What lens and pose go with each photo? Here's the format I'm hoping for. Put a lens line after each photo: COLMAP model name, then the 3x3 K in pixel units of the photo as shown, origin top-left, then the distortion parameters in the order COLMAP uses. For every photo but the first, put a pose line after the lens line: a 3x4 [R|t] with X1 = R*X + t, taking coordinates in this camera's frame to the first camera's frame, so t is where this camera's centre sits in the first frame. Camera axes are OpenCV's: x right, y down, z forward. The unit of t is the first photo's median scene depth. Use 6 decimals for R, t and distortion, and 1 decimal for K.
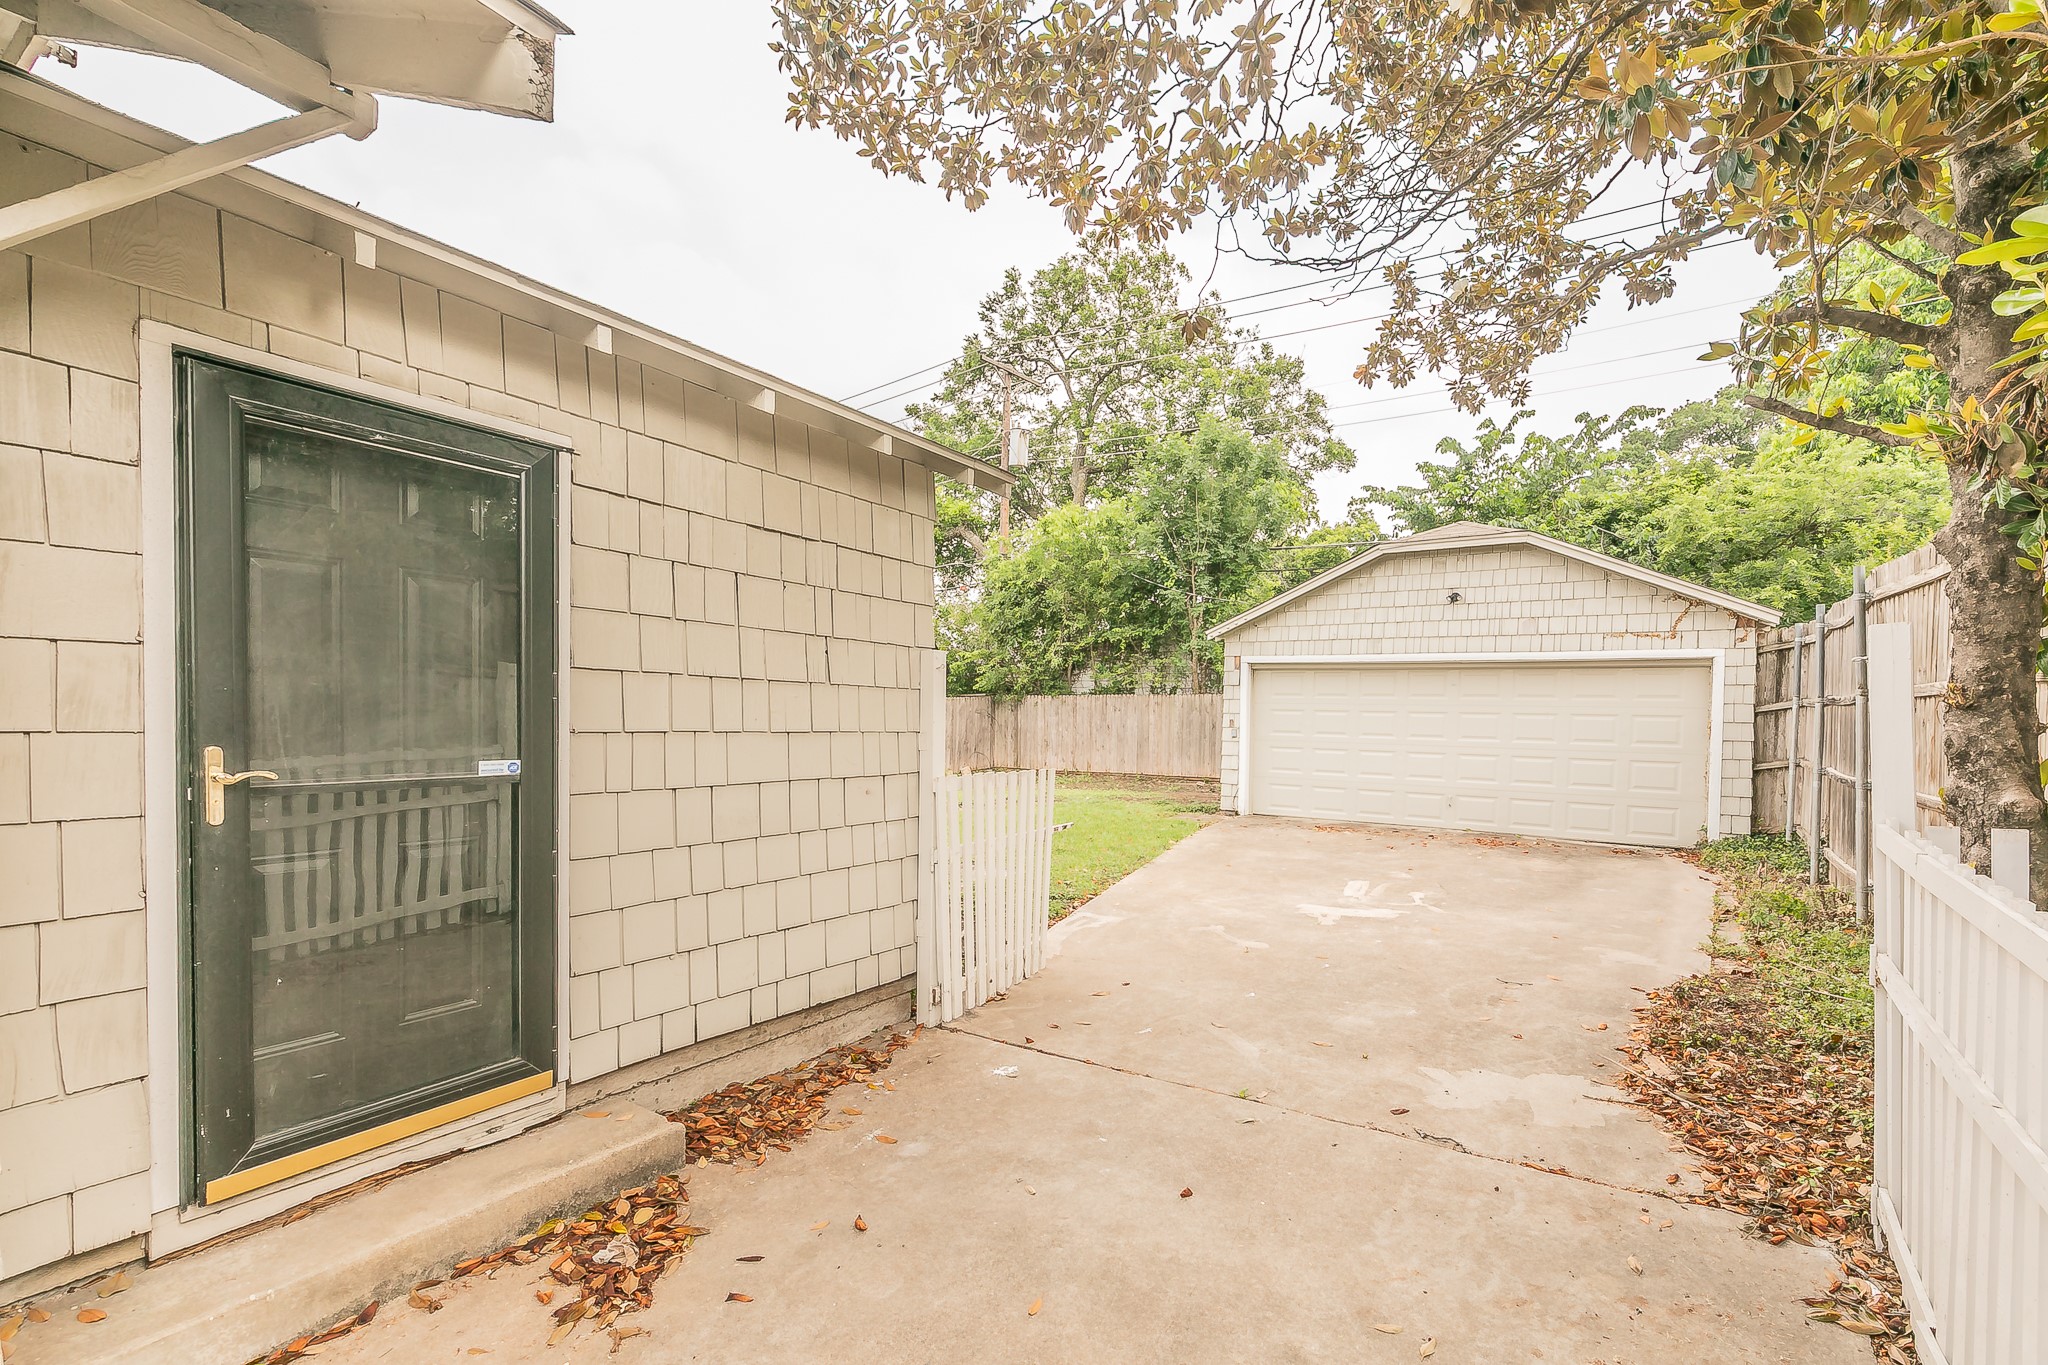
lens RADIAL K [[886.5, 0, 1010.5], [0, 886.5, 680.5], [0, 0, 1]] dist [-0.002101, -0.000405]
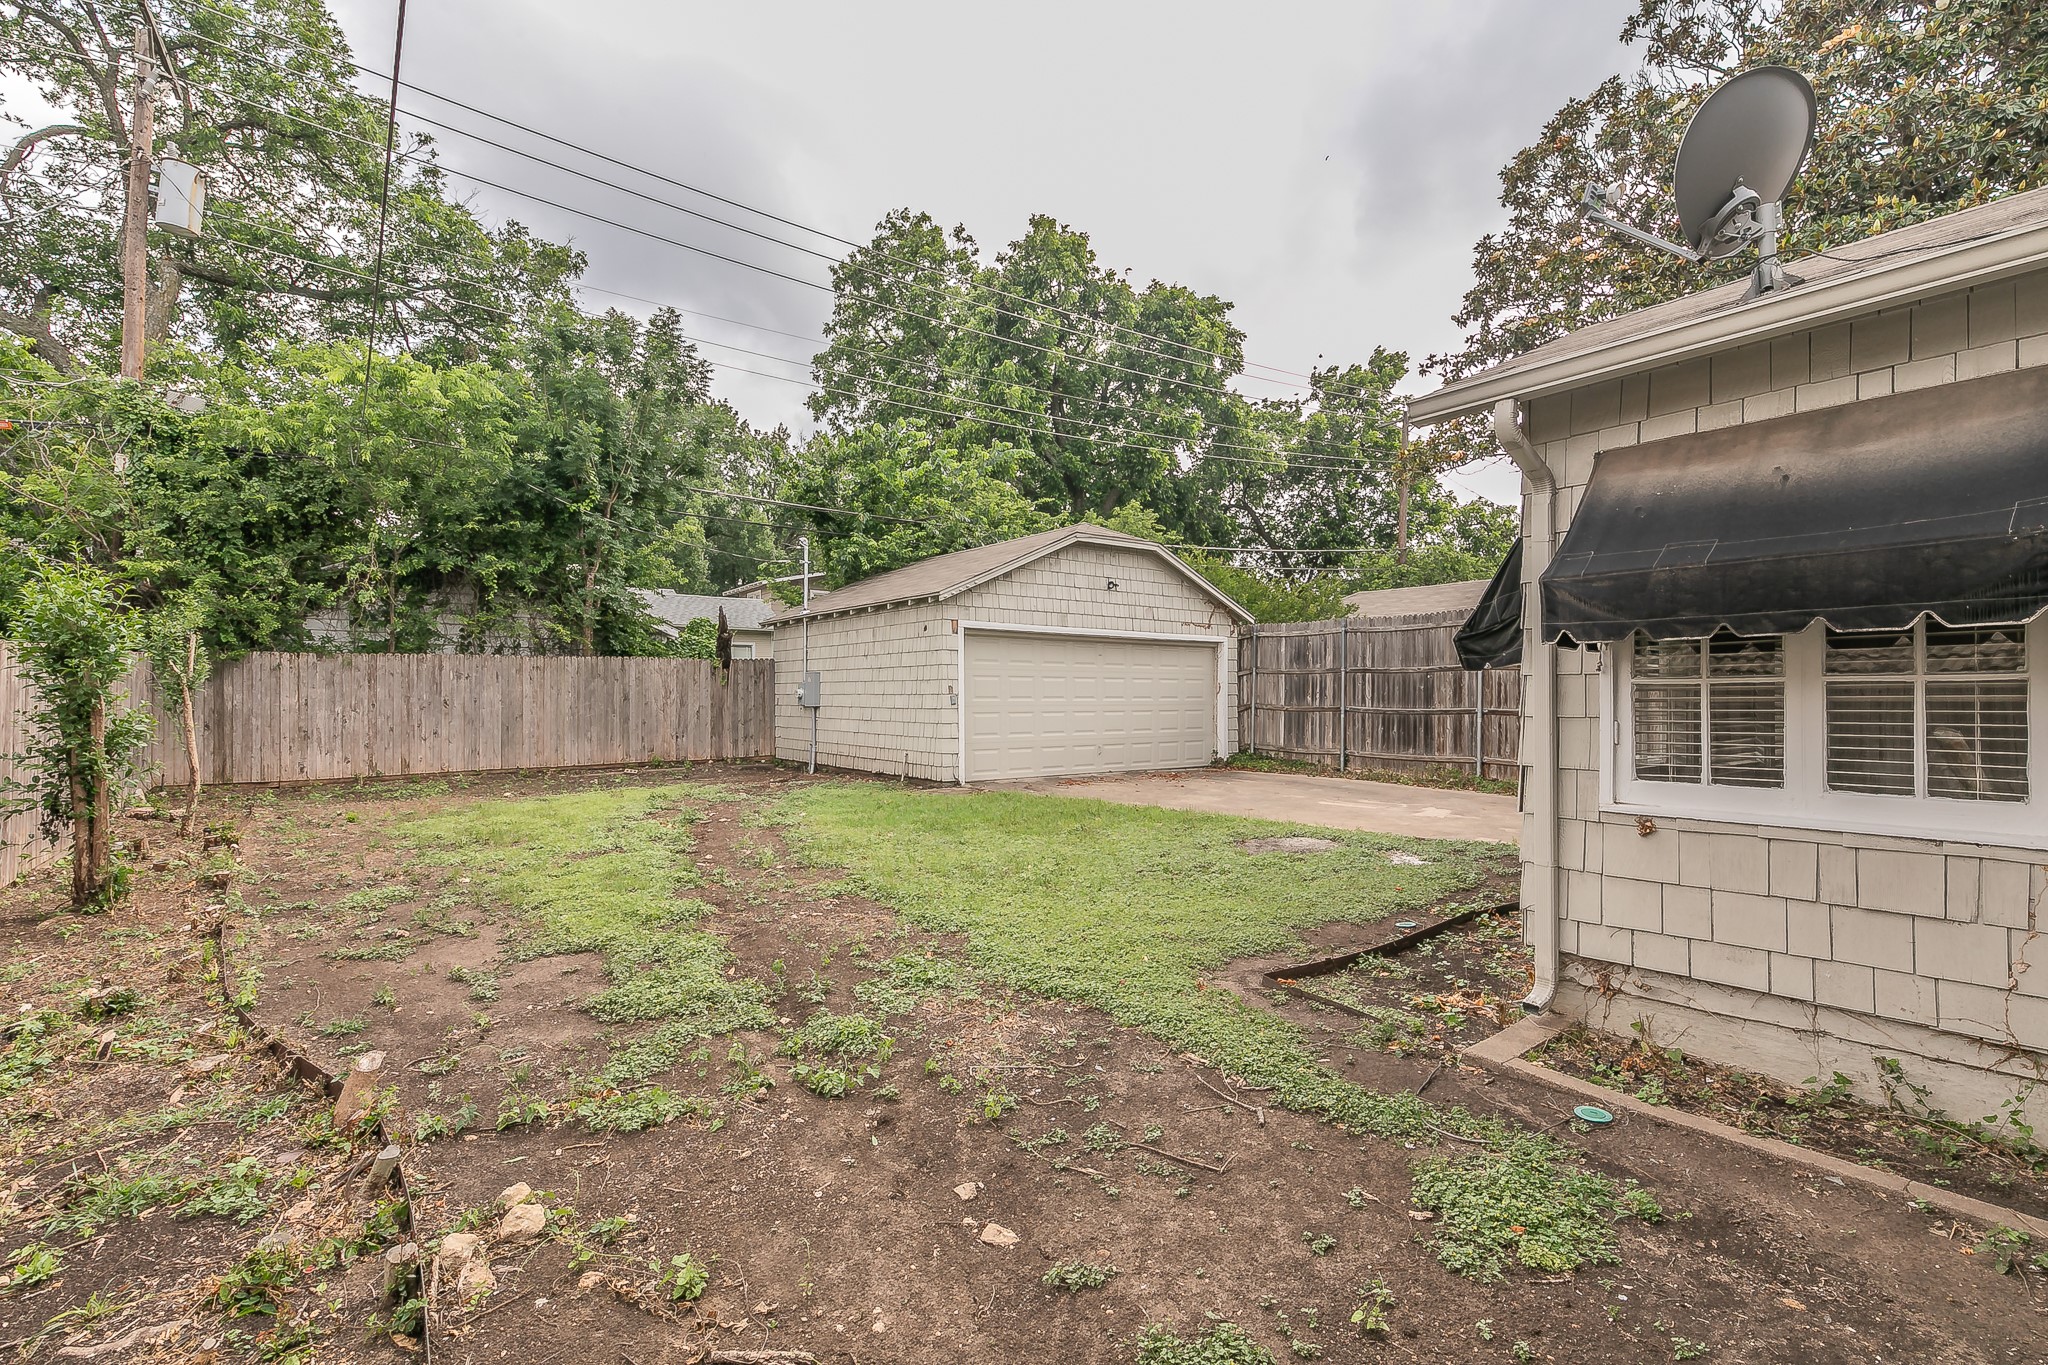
lens RADIAL K [[890.6, 0, 1043.5], [0, 890.6, 683.5], [0, 0, 1]] dist [-0.000006, -0.000700]
pose [[0.298563, -0.010985, 0.954327, -0.412196], [-0.029541, 0.999348, 0.020745, 0.012073], [-0.953933, -0.034385, 0.298044, 0.408530]]
